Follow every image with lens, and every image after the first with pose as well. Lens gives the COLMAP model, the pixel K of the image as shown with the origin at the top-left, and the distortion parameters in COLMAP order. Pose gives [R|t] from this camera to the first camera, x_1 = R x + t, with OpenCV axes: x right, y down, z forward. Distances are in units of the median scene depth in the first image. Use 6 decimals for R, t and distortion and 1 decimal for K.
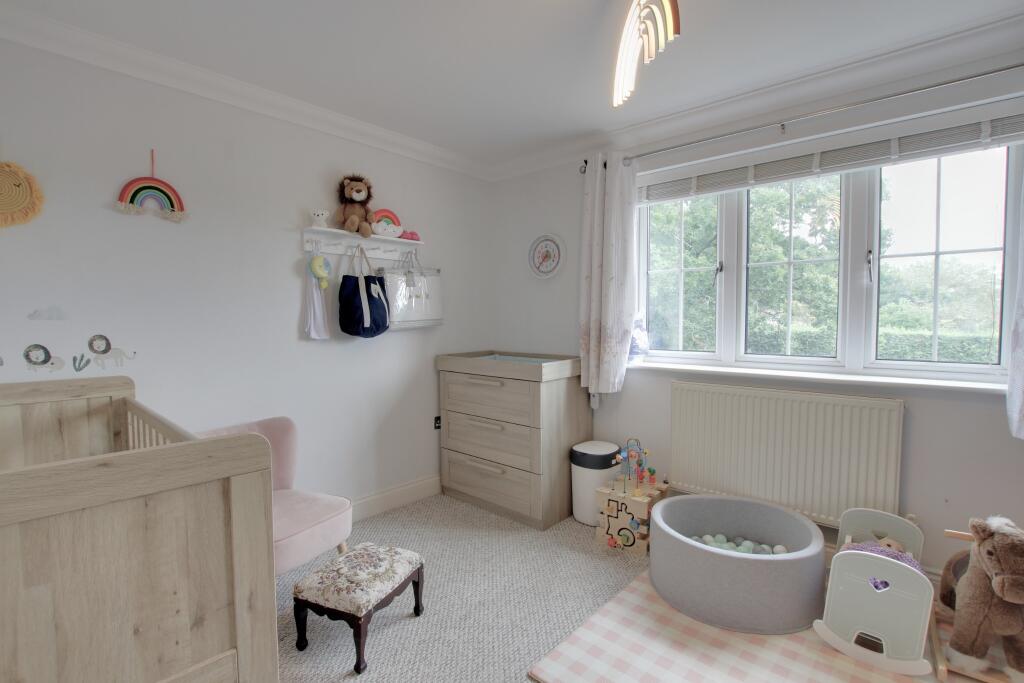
lens RADIAL K [[485.0, 0, 507.7], [0, 485.0, 340.6], [0, 0, 1]] dist [-0.029984, 0.004248]
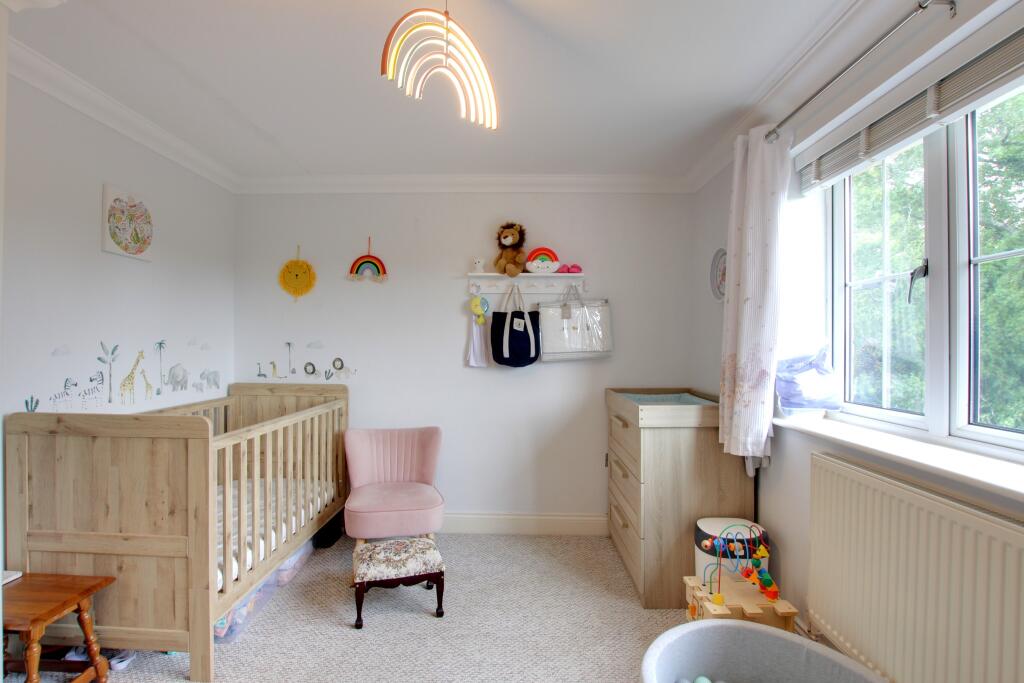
lens RADIAL K [[509.6, 0, 512.0], [0, 509.6, 341.5], [0, 0, 1]] dist [-0.026695, 0.000447]
pose [[0.644702, 0.000994, -0.764433, 0.616862], [-0.042615, 0.998491, -0.034642, -0.024622], [0.763245, 0.054910, 0.643772, 0.255507]]
